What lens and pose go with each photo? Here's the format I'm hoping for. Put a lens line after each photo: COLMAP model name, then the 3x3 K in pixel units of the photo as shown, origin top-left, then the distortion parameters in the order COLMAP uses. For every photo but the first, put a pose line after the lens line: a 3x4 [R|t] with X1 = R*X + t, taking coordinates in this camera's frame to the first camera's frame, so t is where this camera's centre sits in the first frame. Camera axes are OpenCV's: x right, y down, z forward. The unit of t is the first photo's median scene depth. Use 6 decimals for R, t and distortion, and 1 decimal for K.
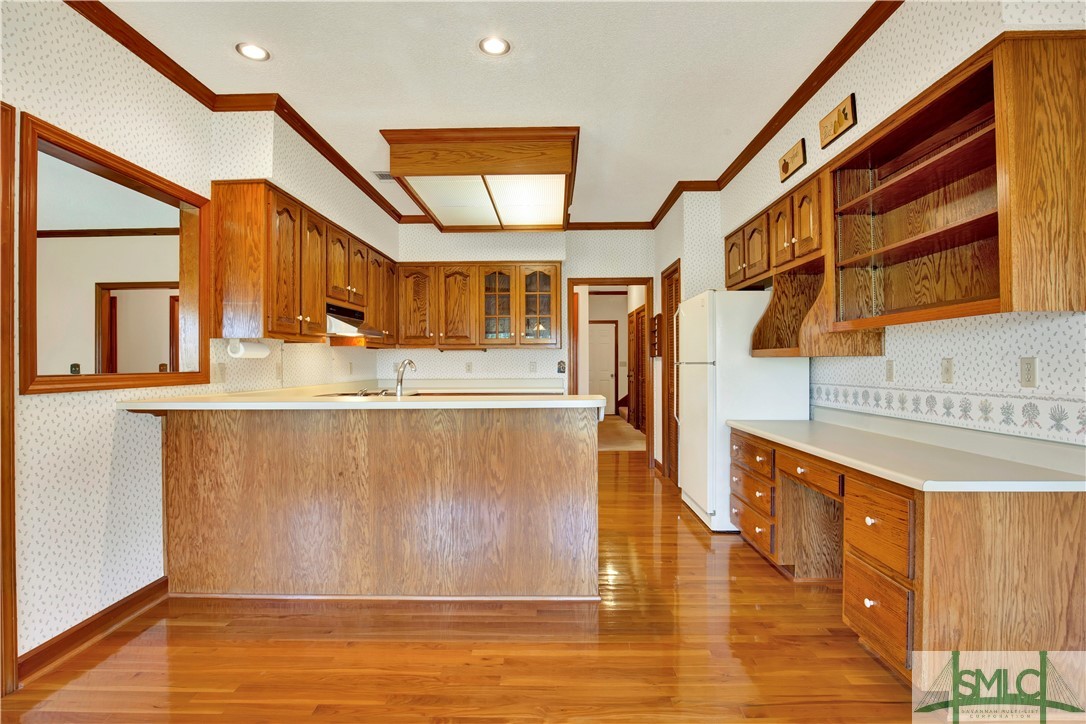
lens RADIAL K [[519.4, 0, 547.6], [0, 519.4, 368.4], [0, 0, 1]] dist [-0.026830, 0.000732]
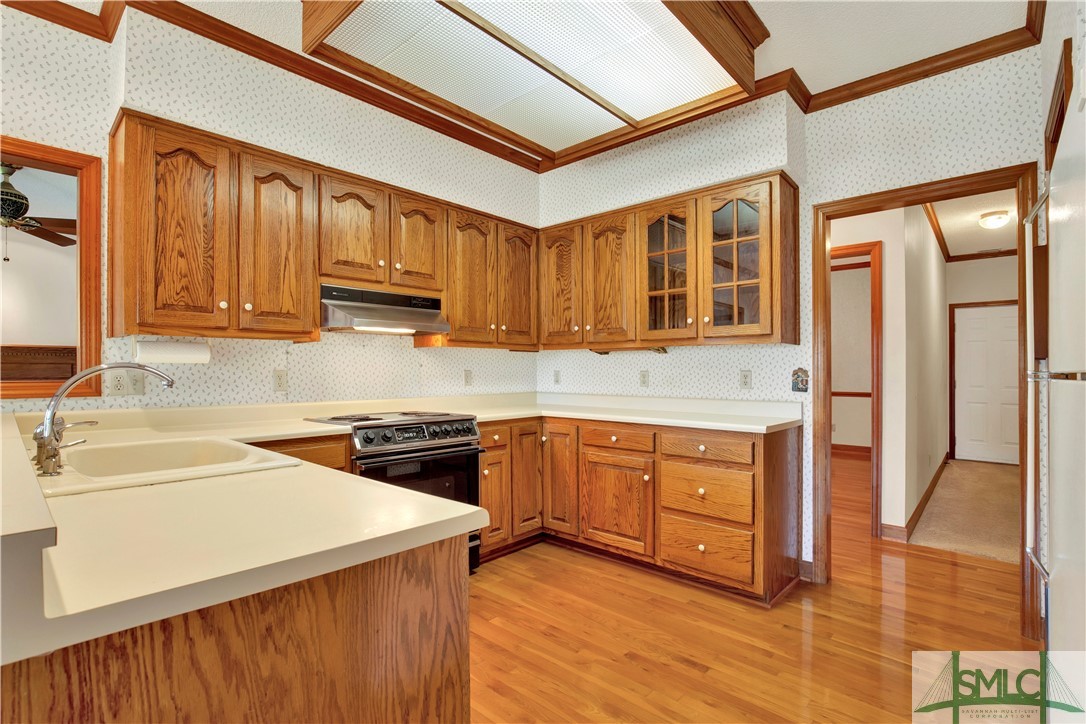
lens RADIAL K [[522.8, 0, 543.0], [0, 522.8, 362.0], [0, 0, 1]] dist [-0.004909, -0.000313]
pose [[0.750664, -0.006669, -0.660650, 0.186189], [-0.010453, 0.999704, -0.021968, -0.006875], [0.660601, 0.023397, 0.750372, 0.469222]]
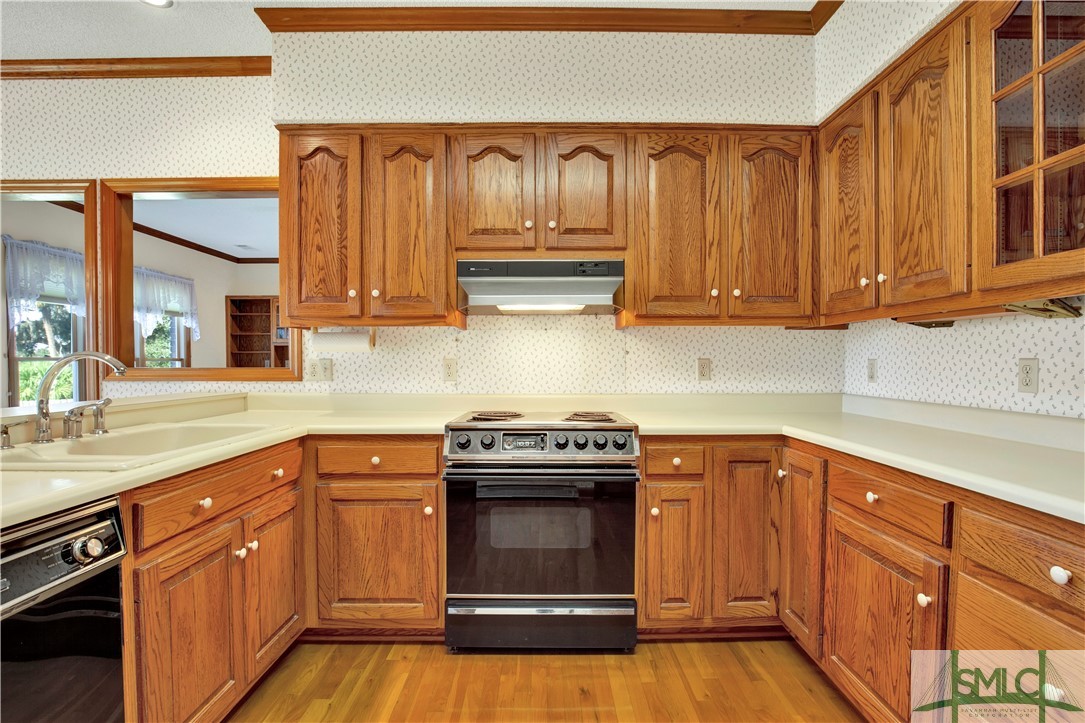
lens RADIAL K [[519.0, 0, 547.1], [0, 519.0, 367.9], [0, 0, 1]] dist [-0.026830, 0.000732]
pose [[0.024172, 0.016647, -0.999569, 0.134524], [-0.010528, 0.999810, 0.016396, -0.007841], [0.999652, 0.010127, 0.024342, 0.766230]]
